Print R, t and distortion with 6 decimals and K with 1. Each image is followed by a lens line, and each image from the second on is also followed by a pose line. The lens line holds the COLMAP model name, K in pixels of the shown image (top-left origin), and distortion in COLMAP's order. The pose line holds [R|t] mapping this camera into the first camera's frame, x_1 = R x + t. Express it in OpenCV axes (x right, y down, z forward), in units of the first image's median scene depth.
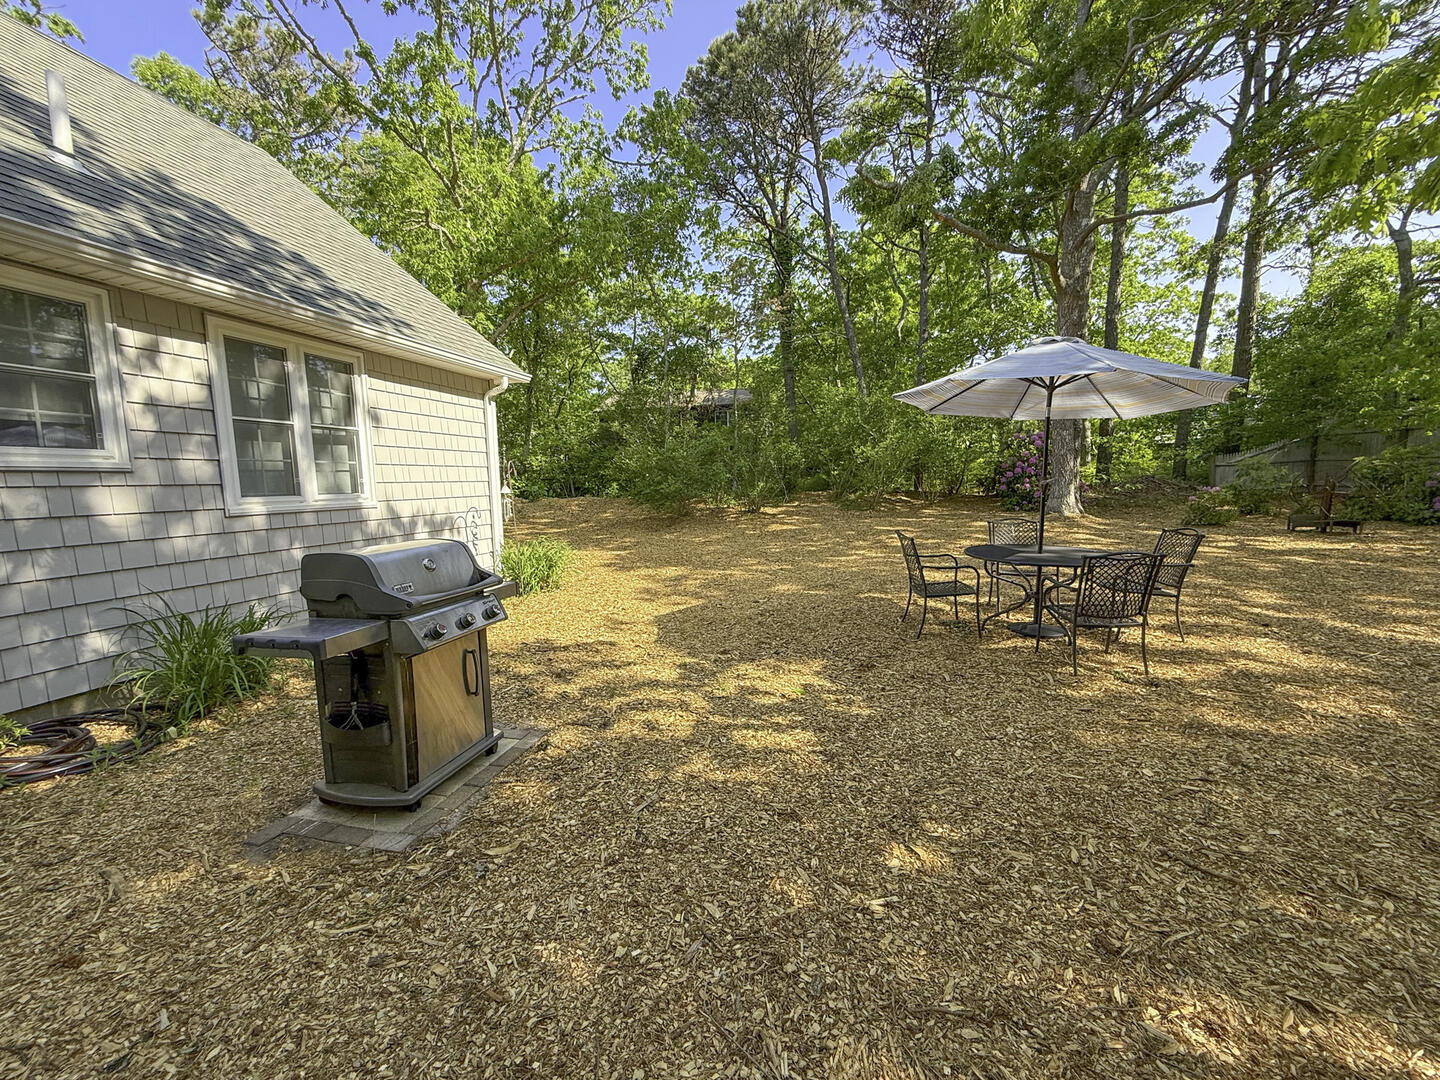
lens RADIAL K [[602.0, 0, 723.0], [0, 602.0, 544.3], [0, 0, 1]] dist [0.000042, -0.000022]
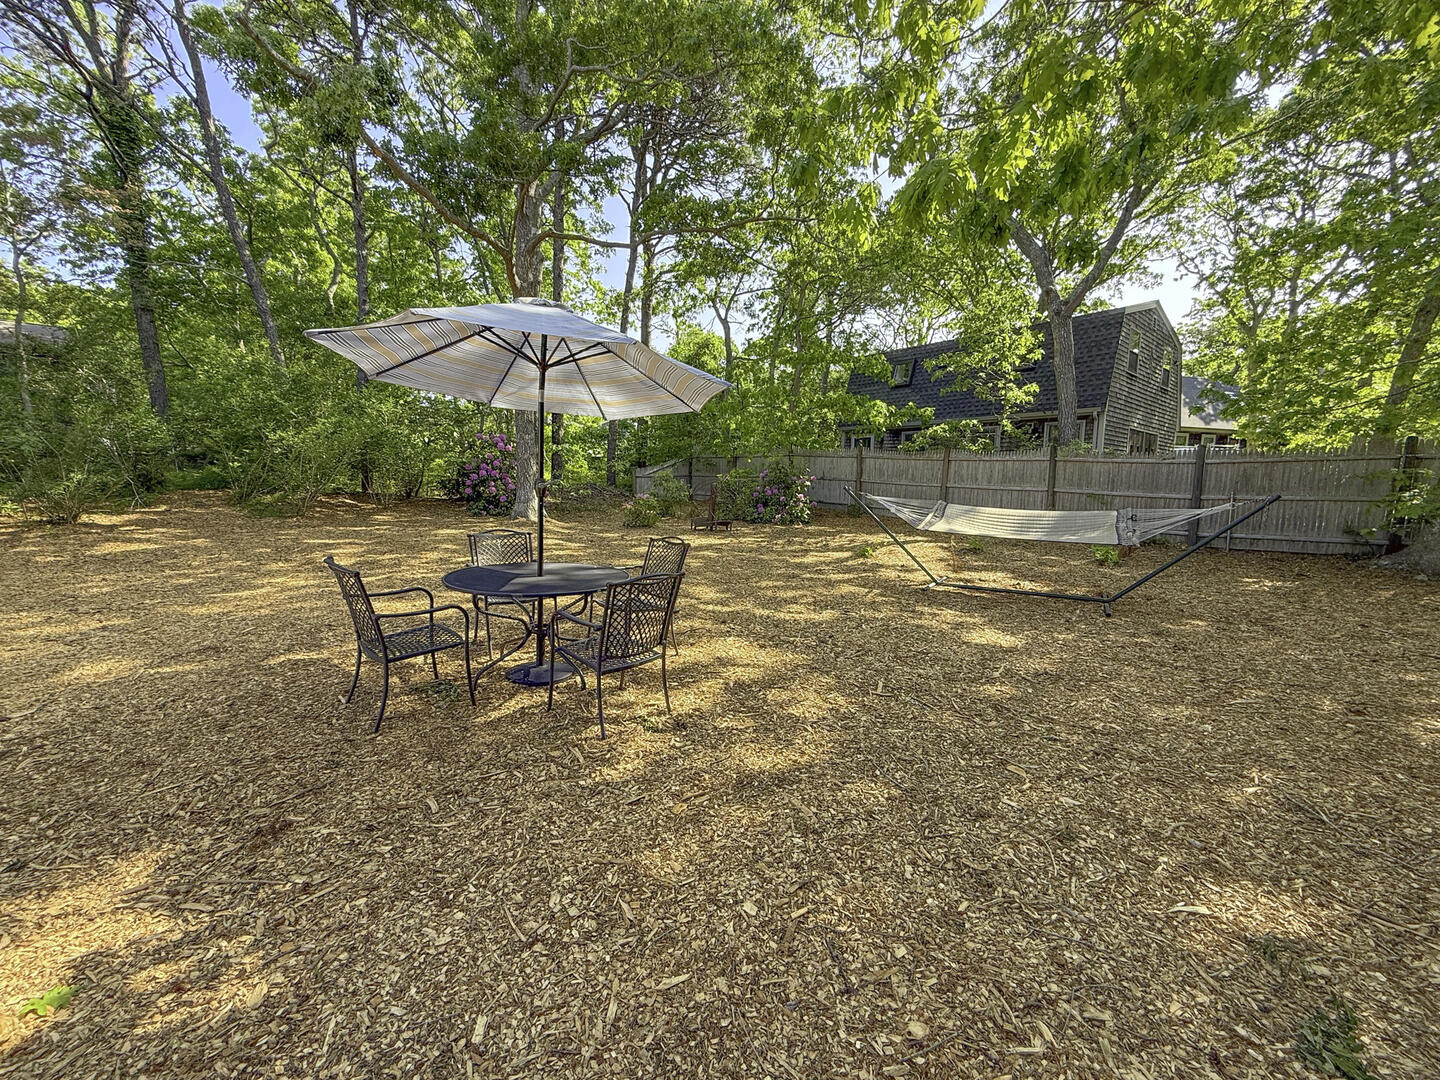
lens RADIAL K [[602.0, 0, 723.0], [0, 602.0, 544.3], [0, 0, 1]] dist [0.000042, -0.000022]
pose [[0.664873, -0.044016, 0.745658, 0.034180], [0.047642, 0.998729, 0.016474, -0.009417], [-0.745435, 0.024571, 0.666125, 0.100795]]
